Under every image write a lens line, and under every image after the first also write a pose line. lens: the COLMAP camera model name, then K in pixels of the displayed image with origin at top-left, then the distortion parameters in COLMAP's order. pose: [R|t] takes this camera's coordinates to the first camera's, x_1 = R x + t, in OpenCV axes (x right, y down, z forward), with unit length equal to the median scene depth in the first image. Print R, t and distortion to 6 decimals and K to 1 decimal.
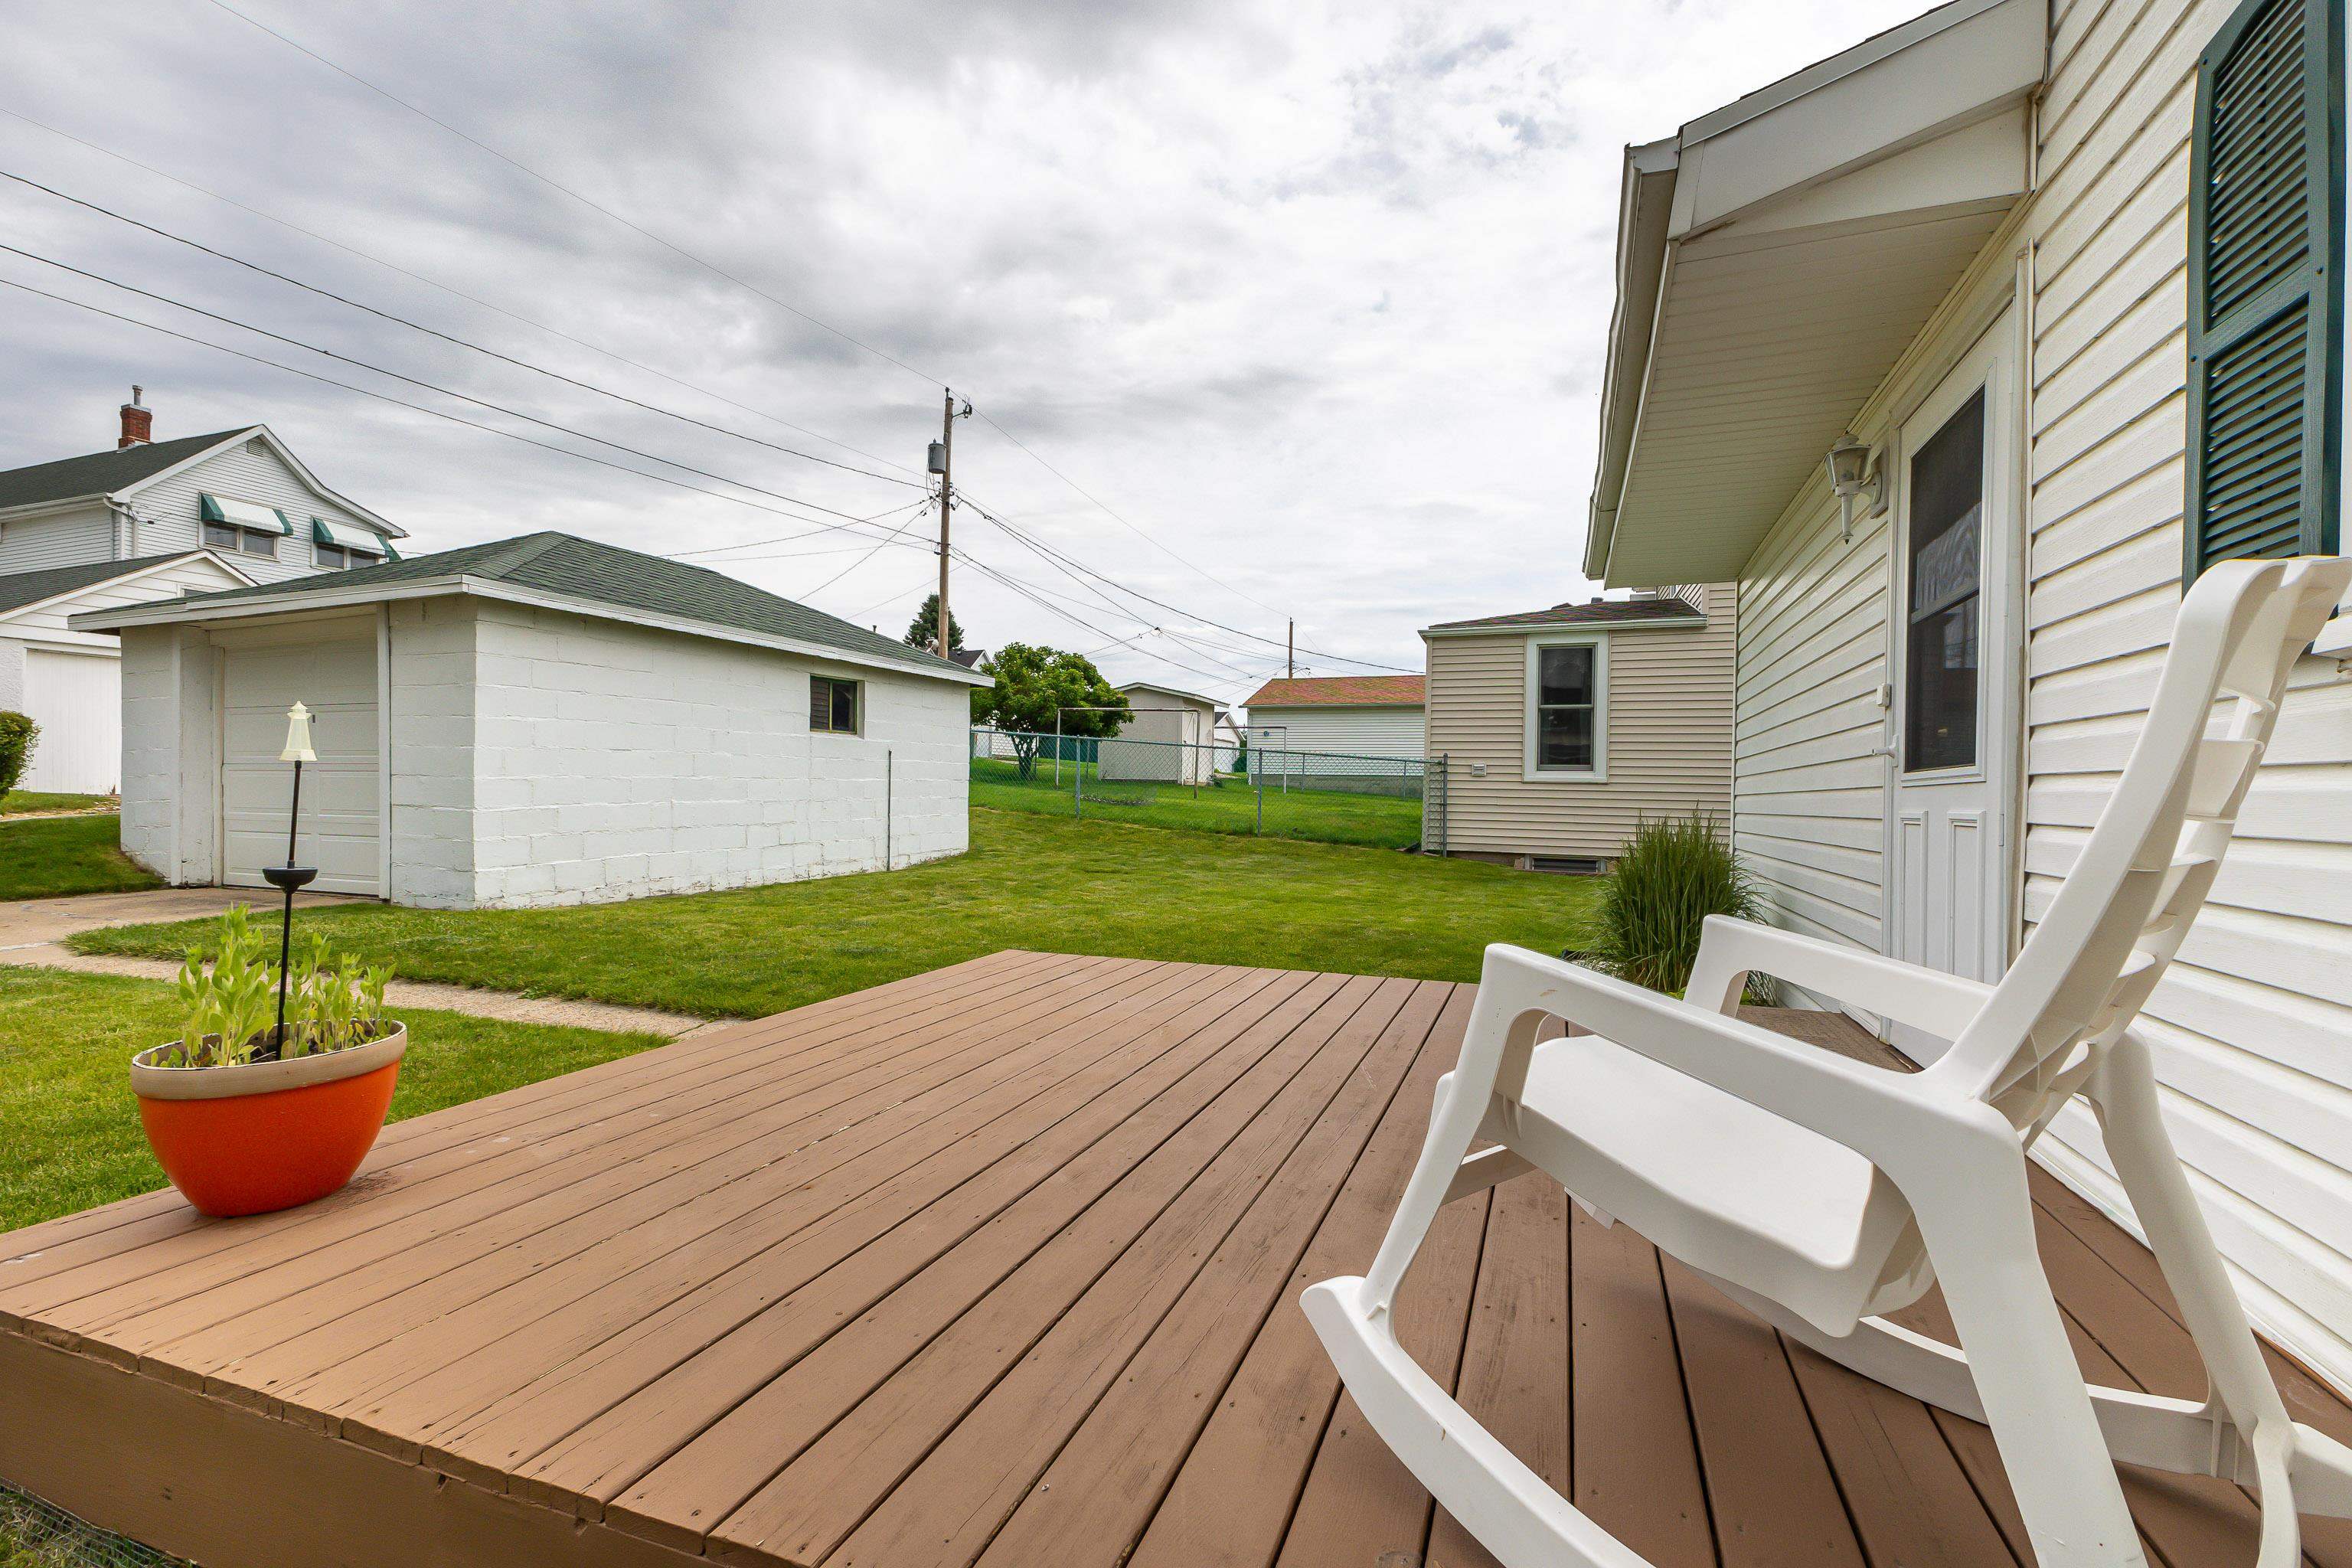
lens RADIAL K [[1035.3, 0, 1181.7], [0, 1035.3, 789.4], [0, 0, 1]] dist [0.011256, -0.002483]
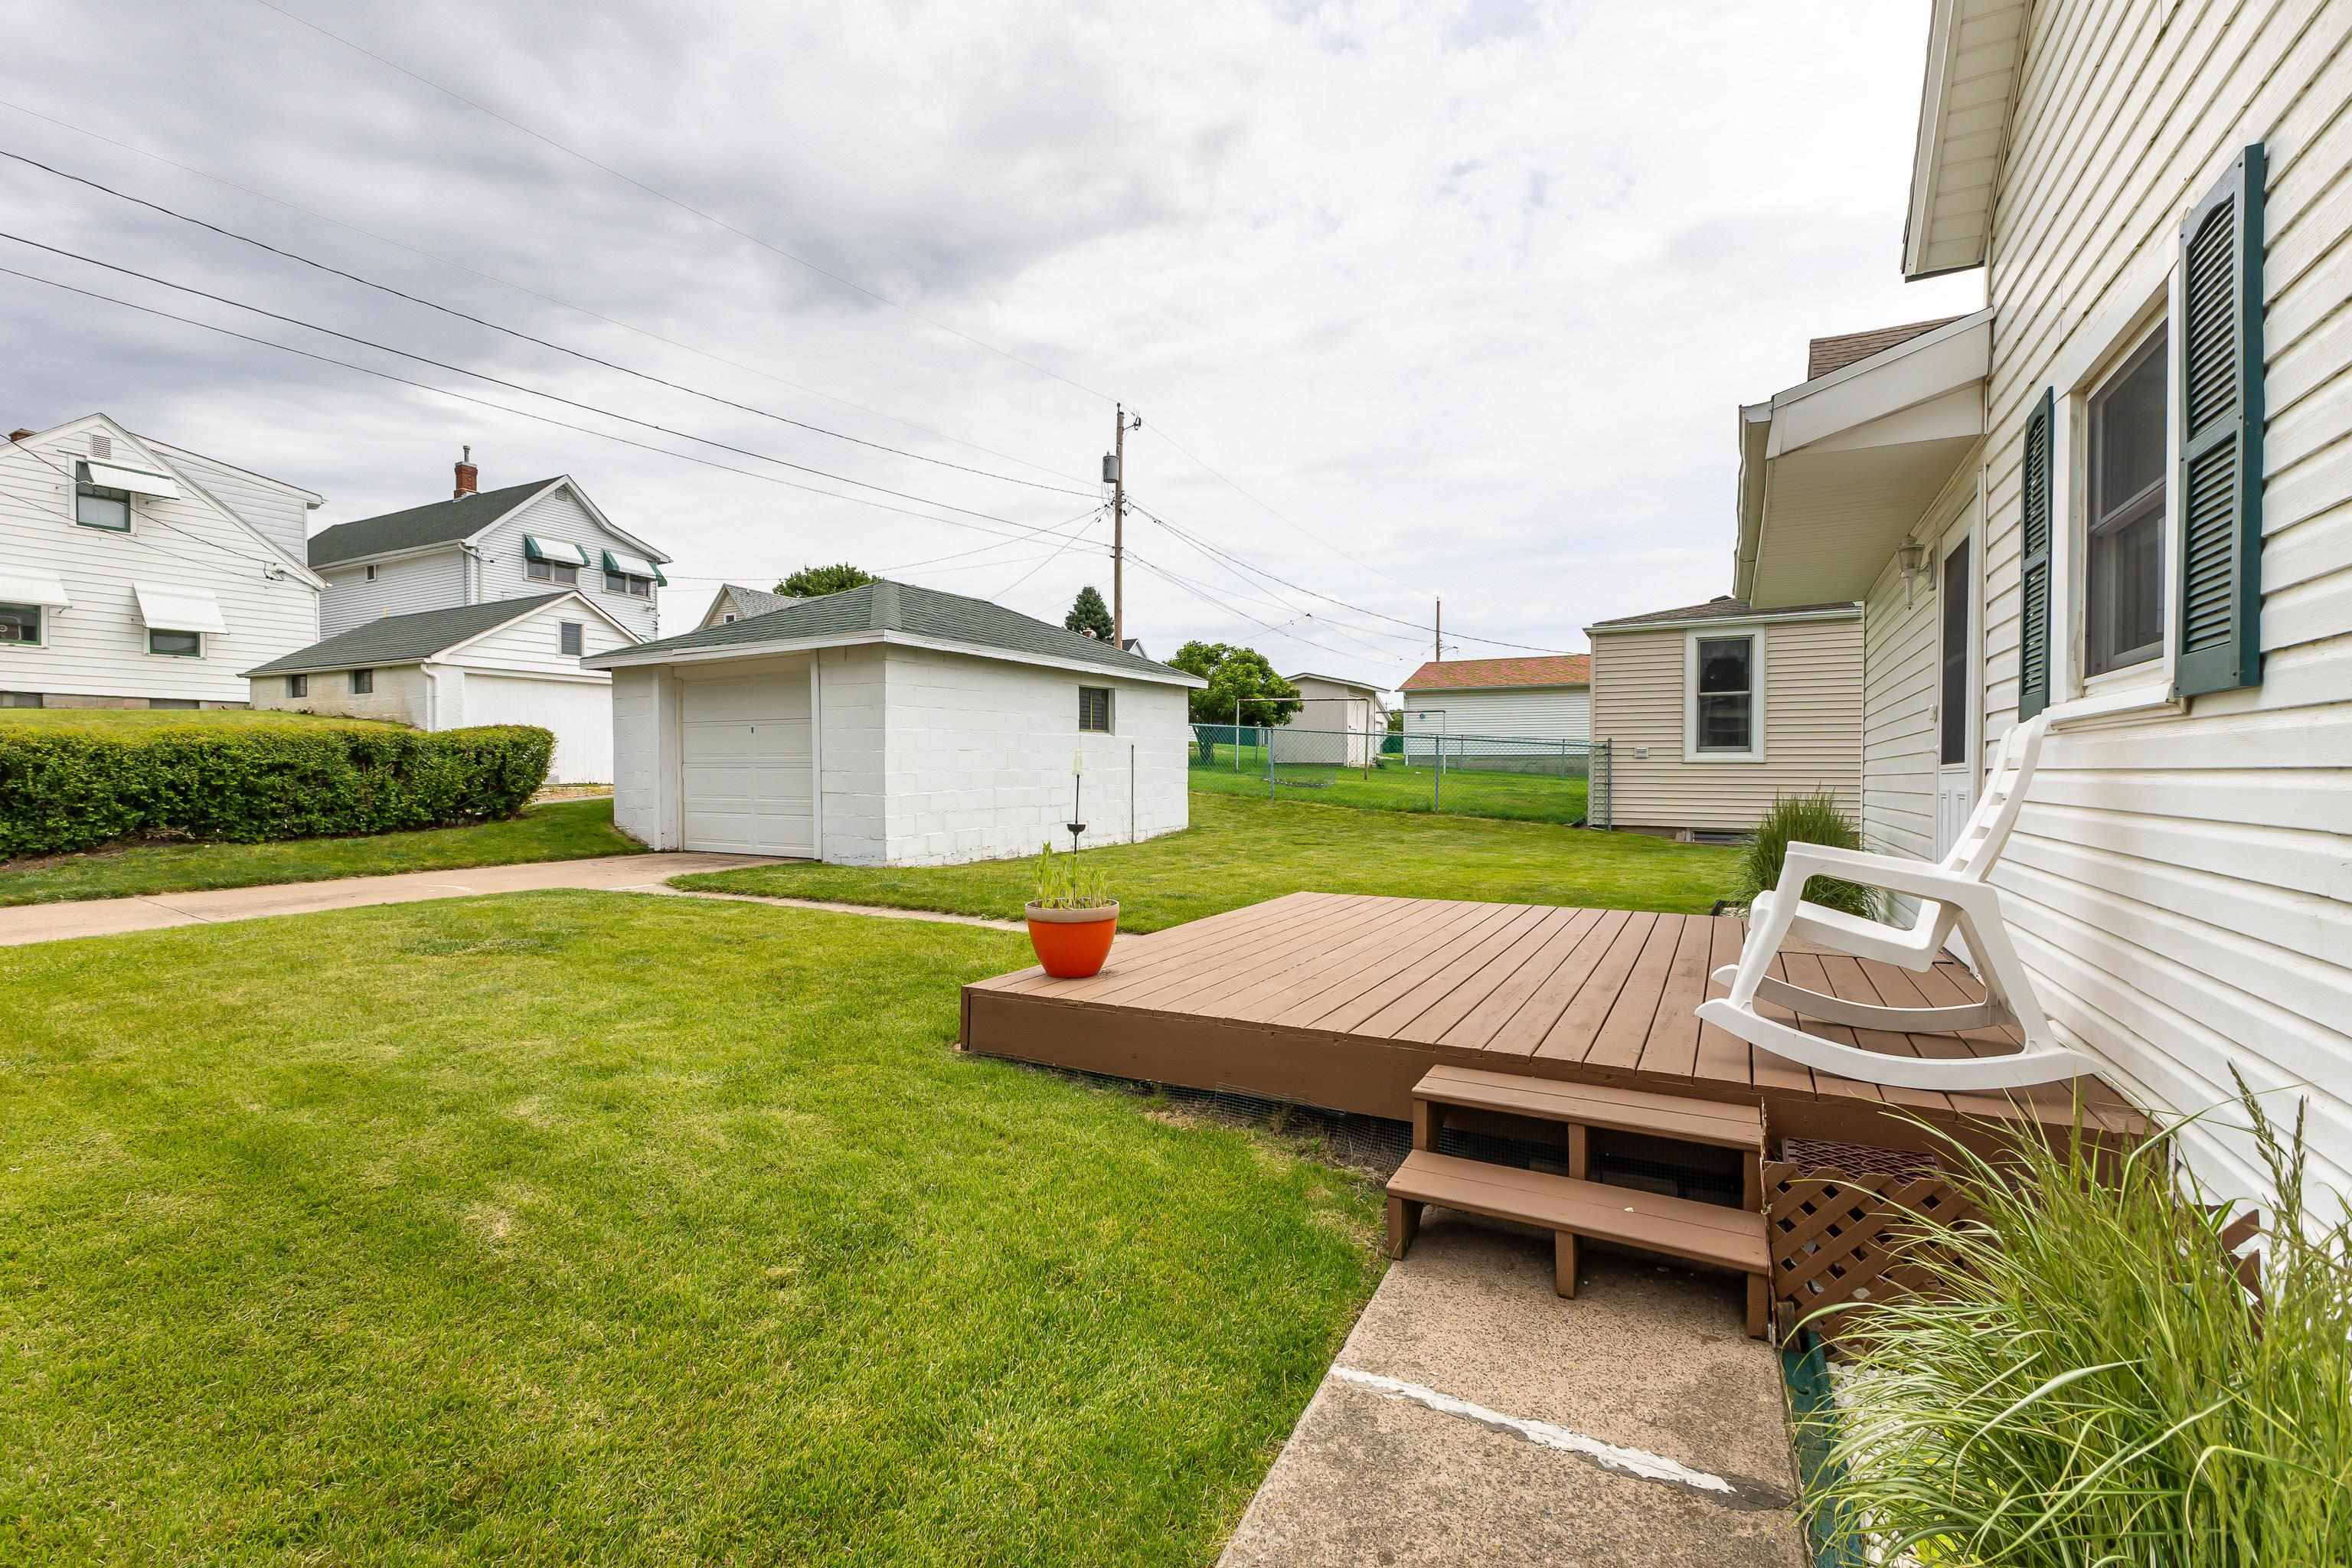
lens RADIAL K [[1035.3, 0, 1178.9], [0, 1035.3, 771.9], [0, 0, 1]] dist [0.011256, -0.002483]
pose [[0.990777, -0.010513, -0.135097, -0.053398], [0.010736, 0.999942, 0.000915, -0.004646], [0.135079, -0.002357, 0.990832, -0.166735]]
